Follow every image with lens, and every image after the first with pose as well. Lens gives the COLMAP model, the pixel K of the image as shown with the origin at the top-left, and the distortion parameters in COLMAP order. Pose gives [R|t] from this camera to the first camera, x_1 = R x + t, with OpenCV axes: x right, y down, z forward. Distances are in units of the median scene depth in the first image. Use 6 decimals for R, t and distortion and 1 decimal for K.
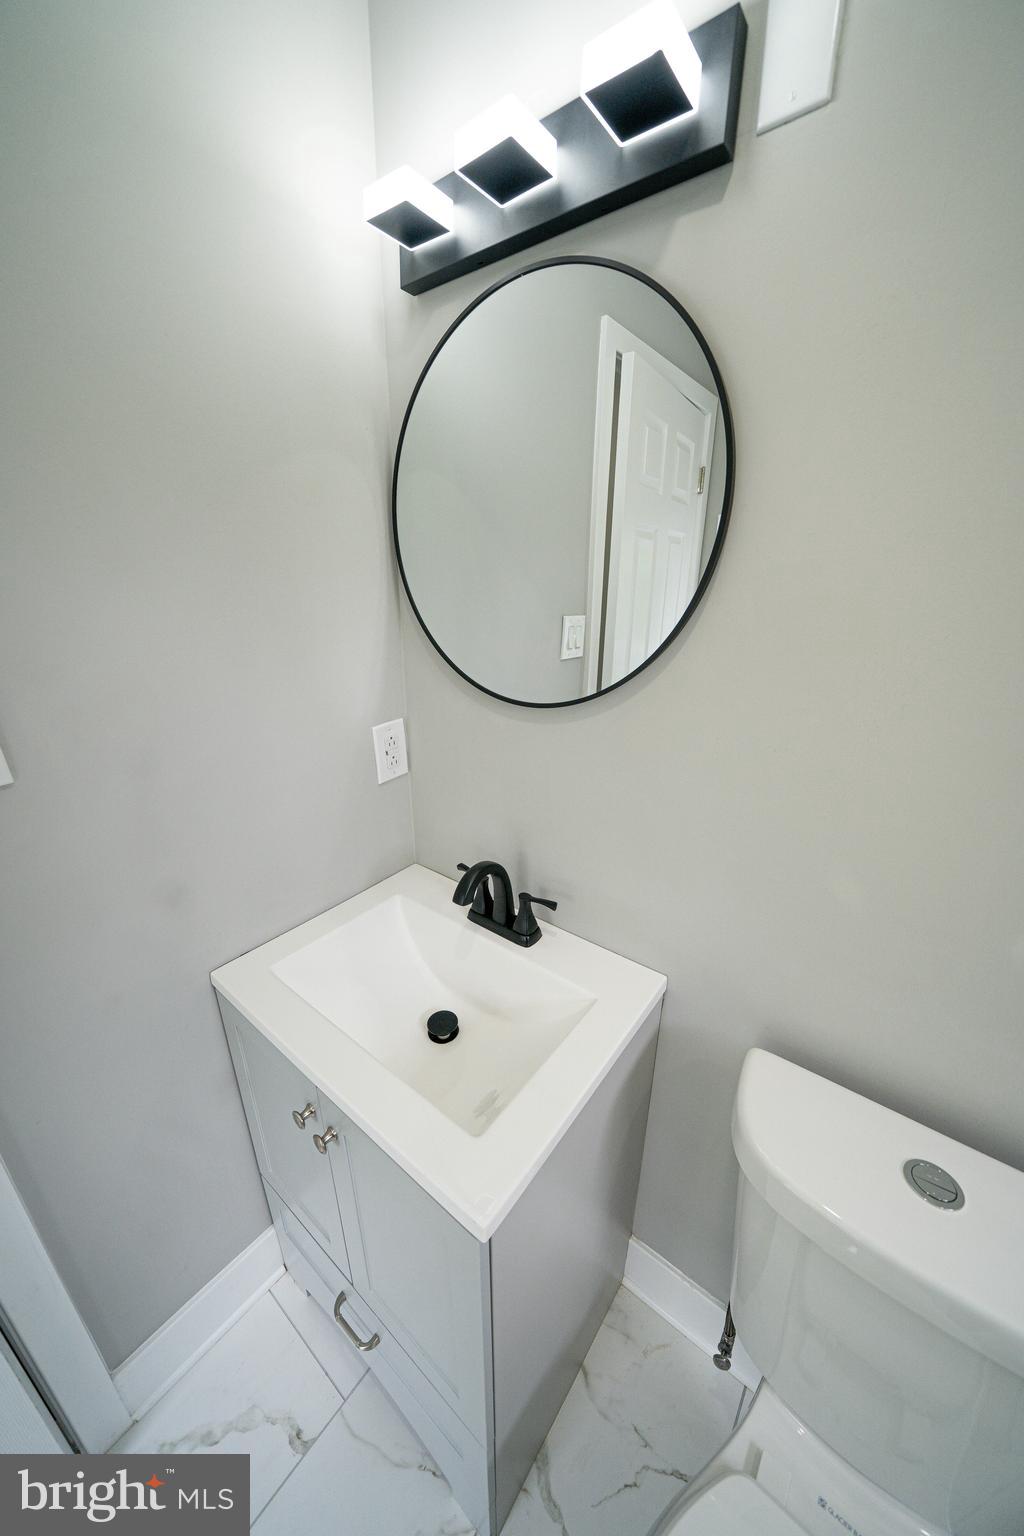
lens RADIAL K [[534.3, 0, 504.7], [0, 534.3, 762.8], [0, 0, 1]] dist [-0.023274, 0.000633]
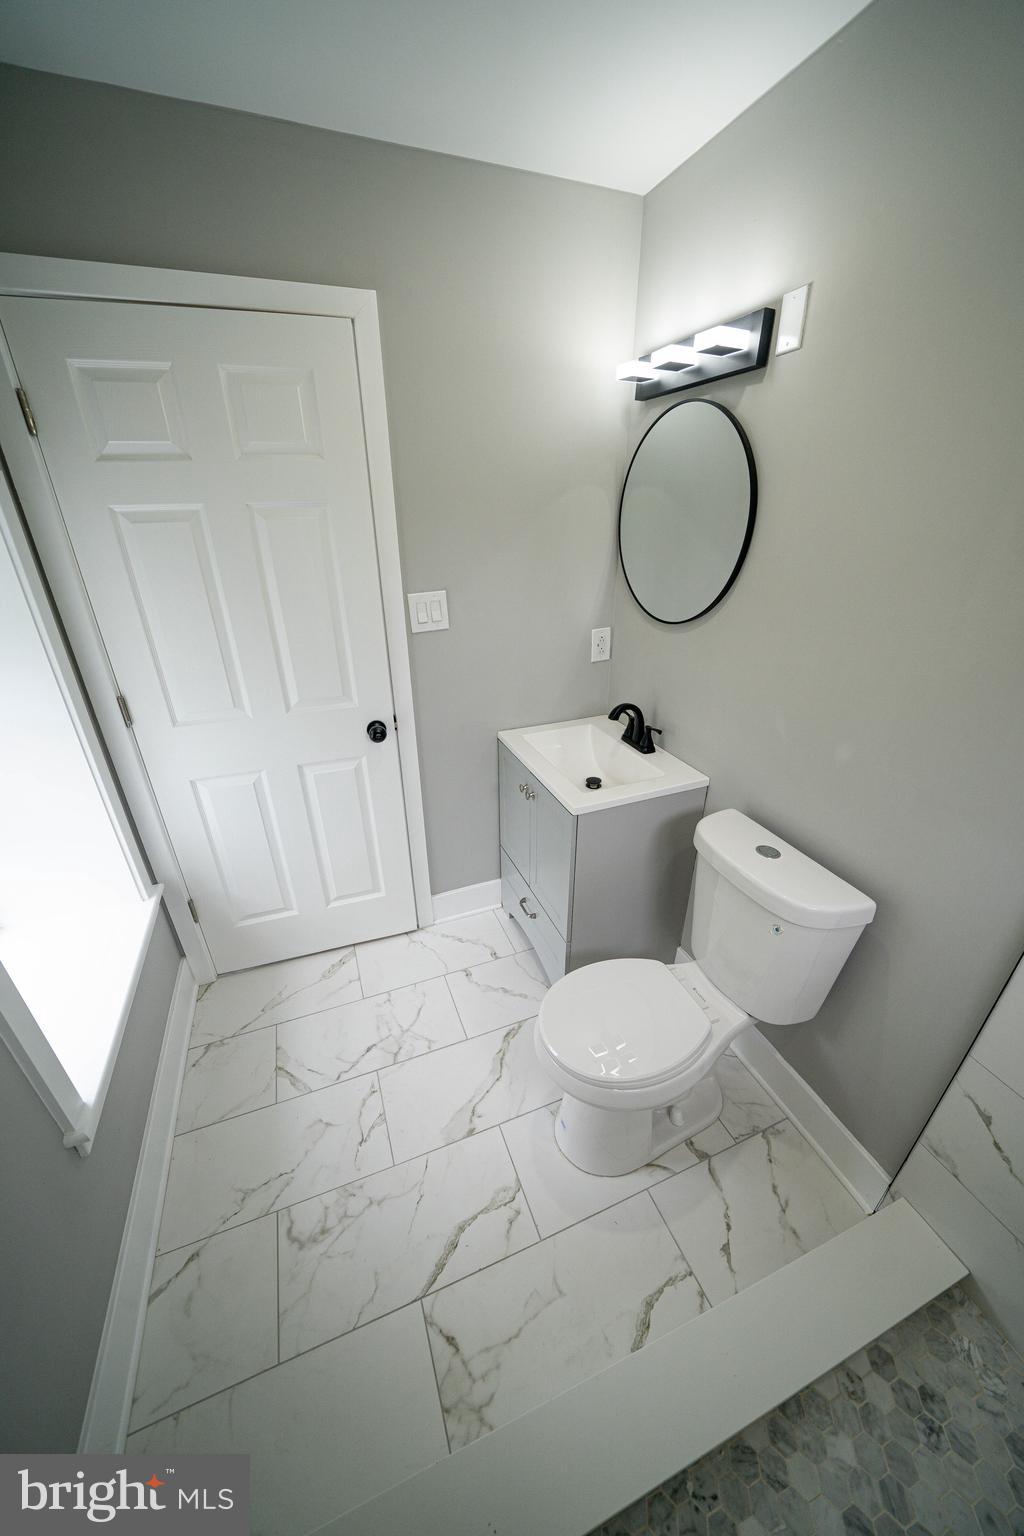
lens RADIAL K [[534.3, 0, 512.6], [0, 534.3, 767.5], [0, 0, 1]] dist [-0.023274, 0.000633]
pose [[0.869891, 0.211695, -0.445505, 0.473660], [-0.158941, 0.975343, 0.153116, 0.173604], [0.466934, -0.062385, 0.882089, -0.860441]]
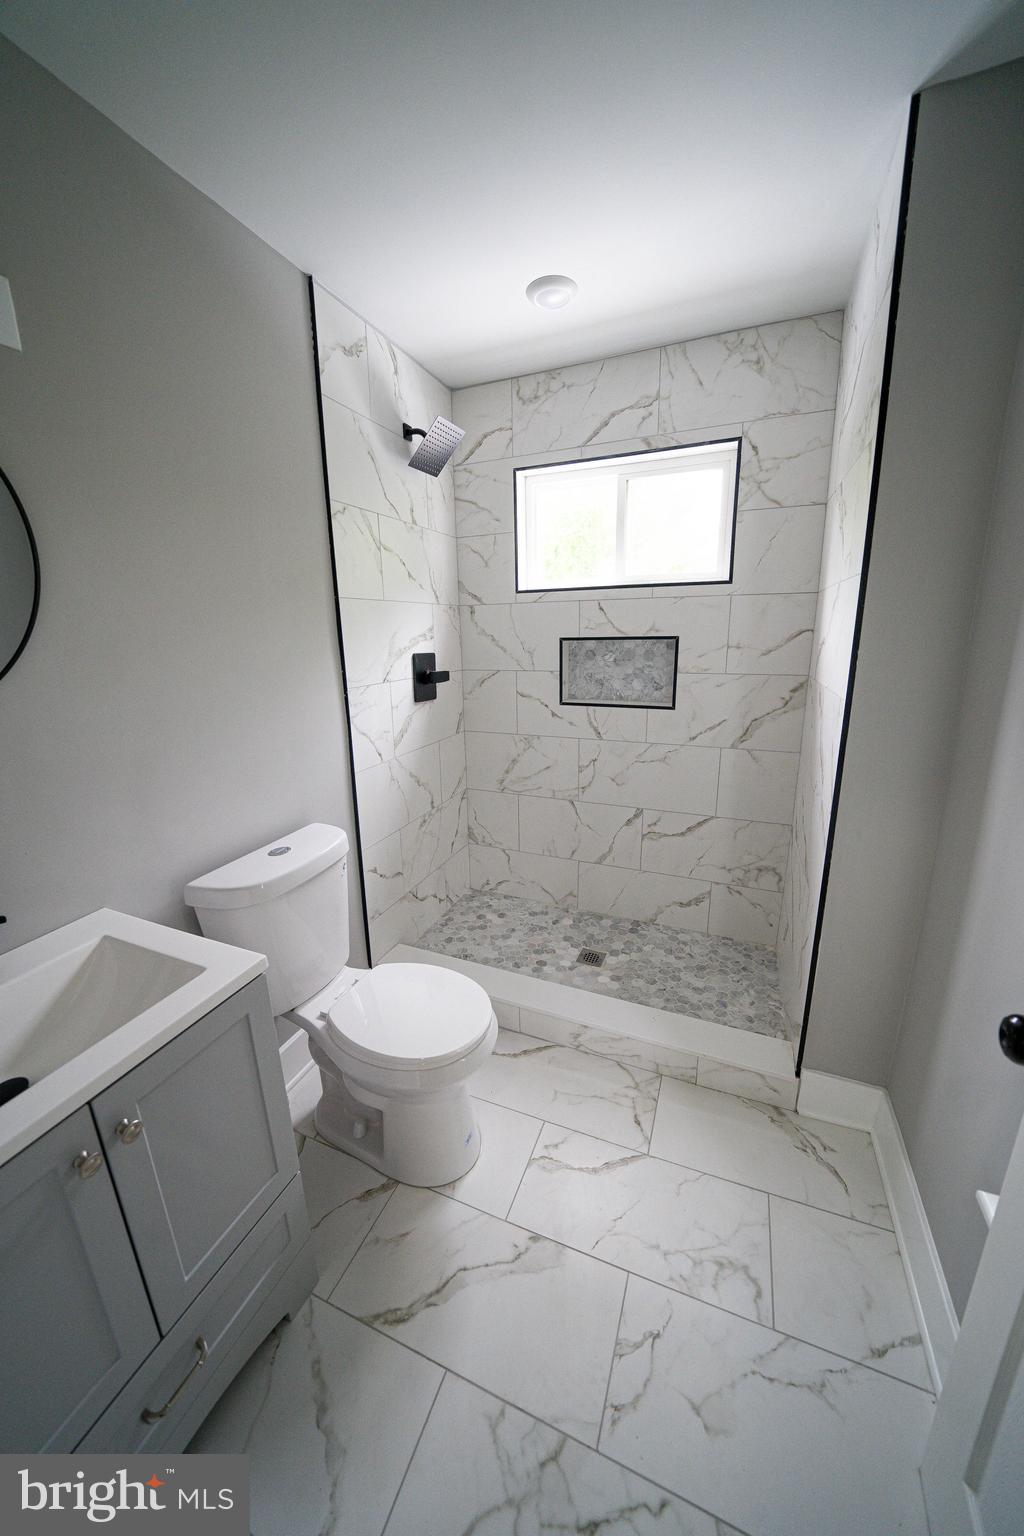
lens RADIAL K [[534.3, 0, 511.2], [0, 534.3, 764.1], [0, 0, 1]] dist [-0.023274, 0.000633]
pose [[-0.286350, -0.221265, 0.932226, -0.988810], [0.338220, 0.886989, 0.314418, 0.026033], [-0.896444, 0.405331, -0.179153, 0.174235]]
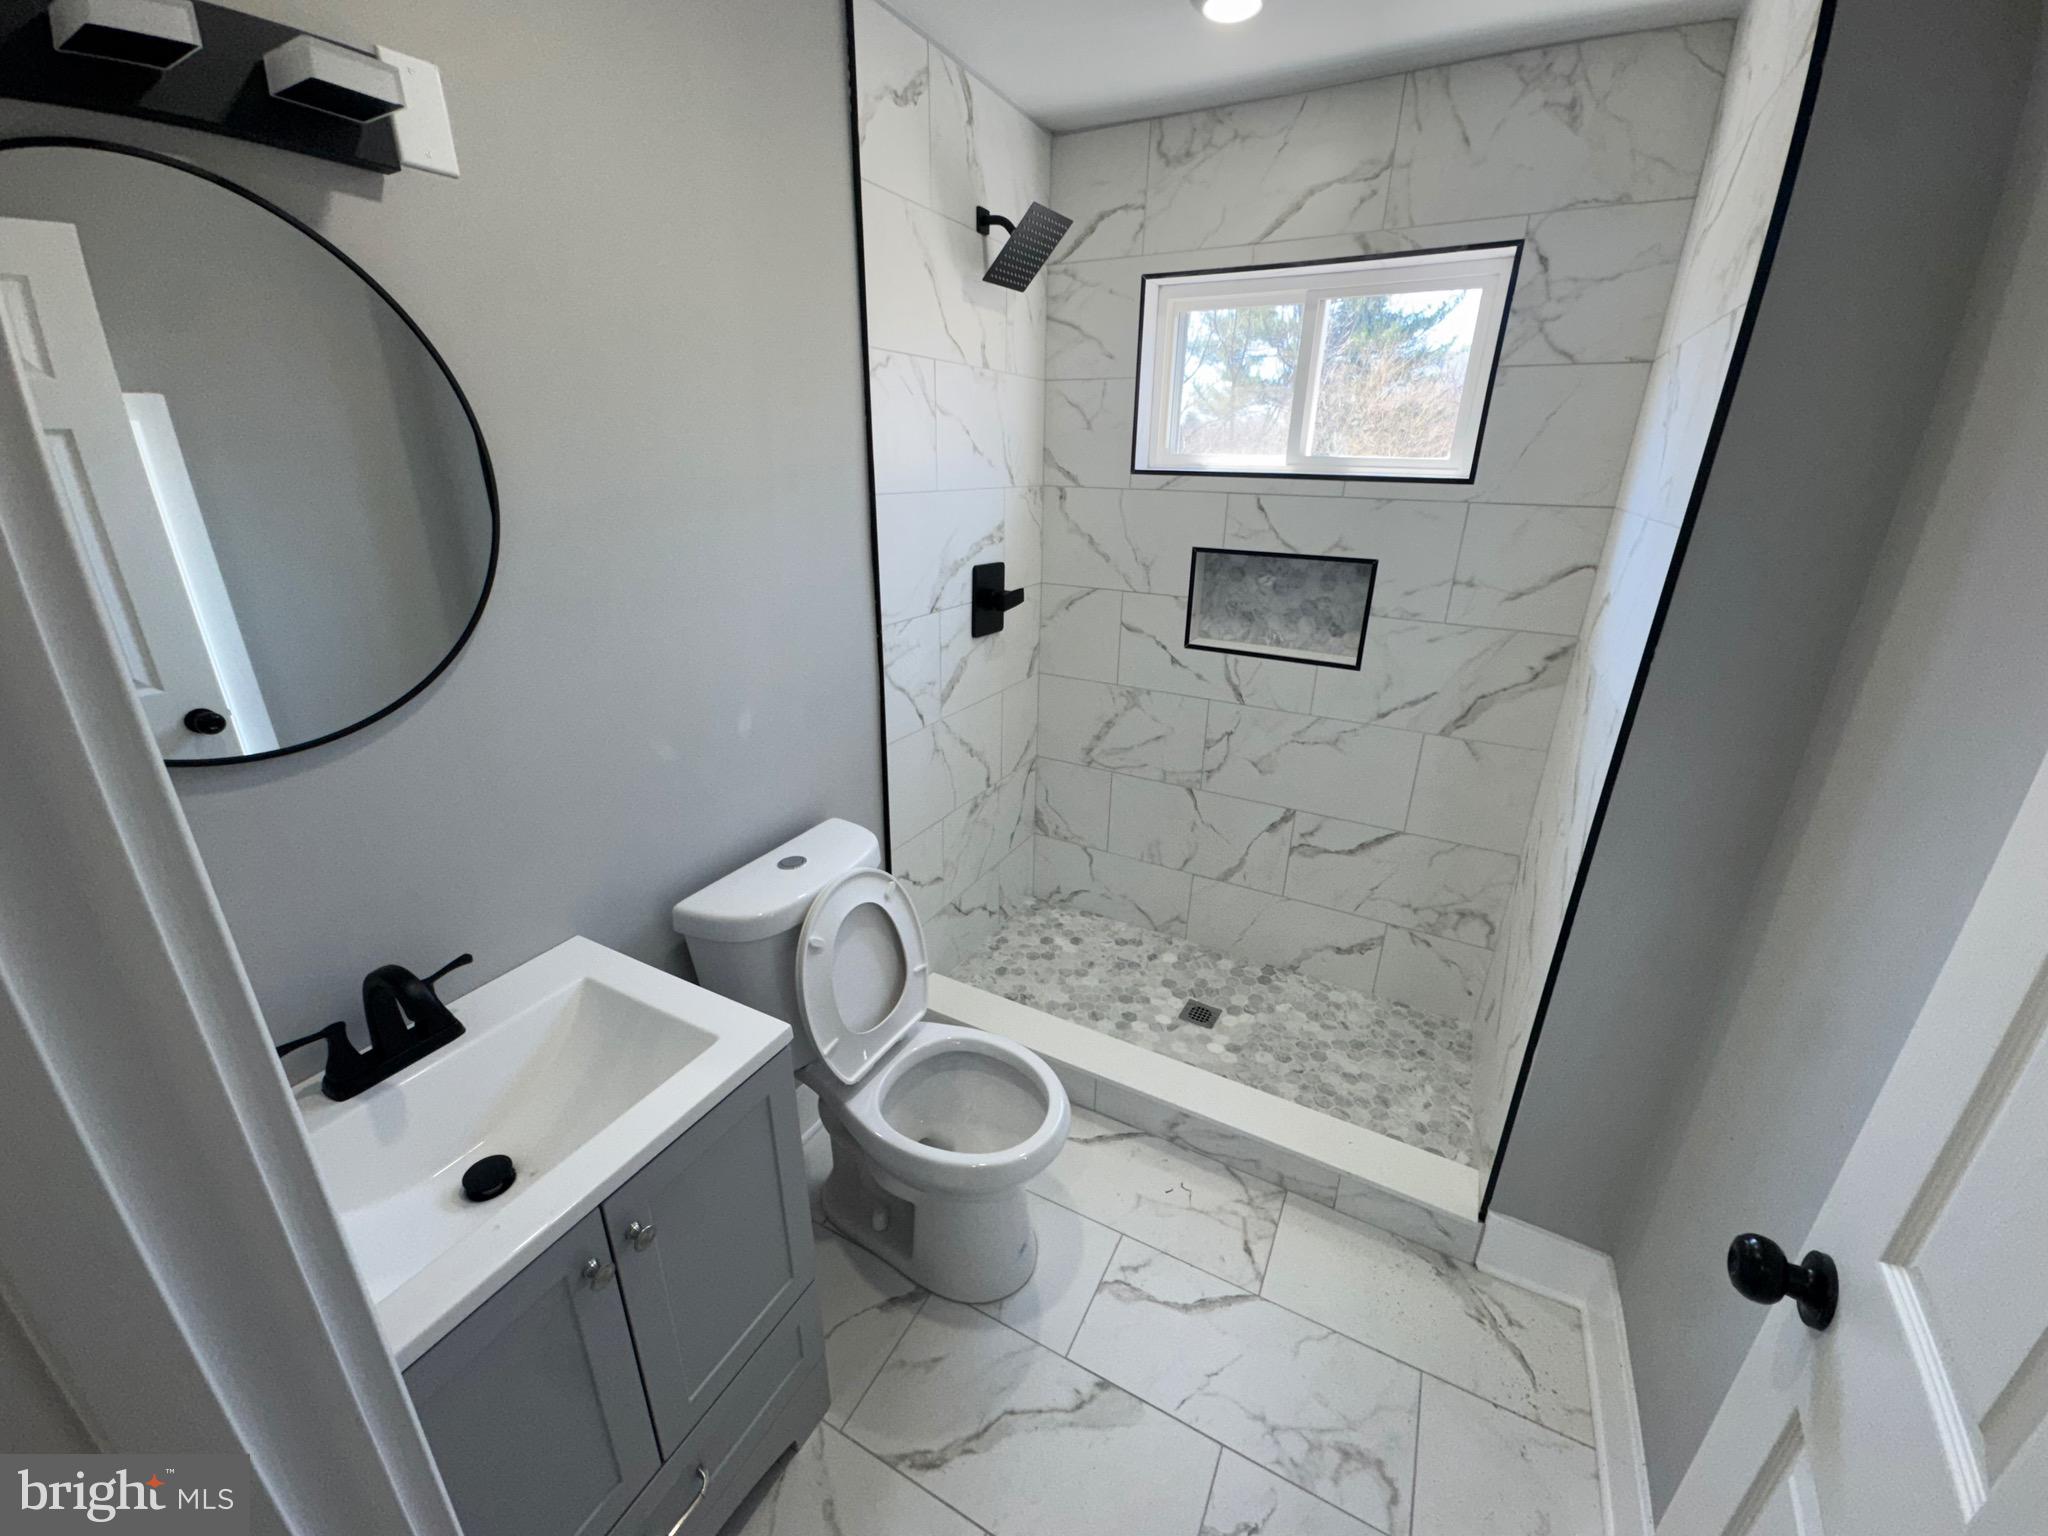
lens RADIAL K [[818.0, 0, 1018.8], [0, 818.0, 761.5], [0, 0, 1]] dist [0.001825, -0.000885]
pose [[-0.193093, -0.352579, 0.915644, -1.040900], [0.312247, 0.862609, 0.398005, -0.210262], [-0.930170, 0.362759, -0.056473, 0.169119]]
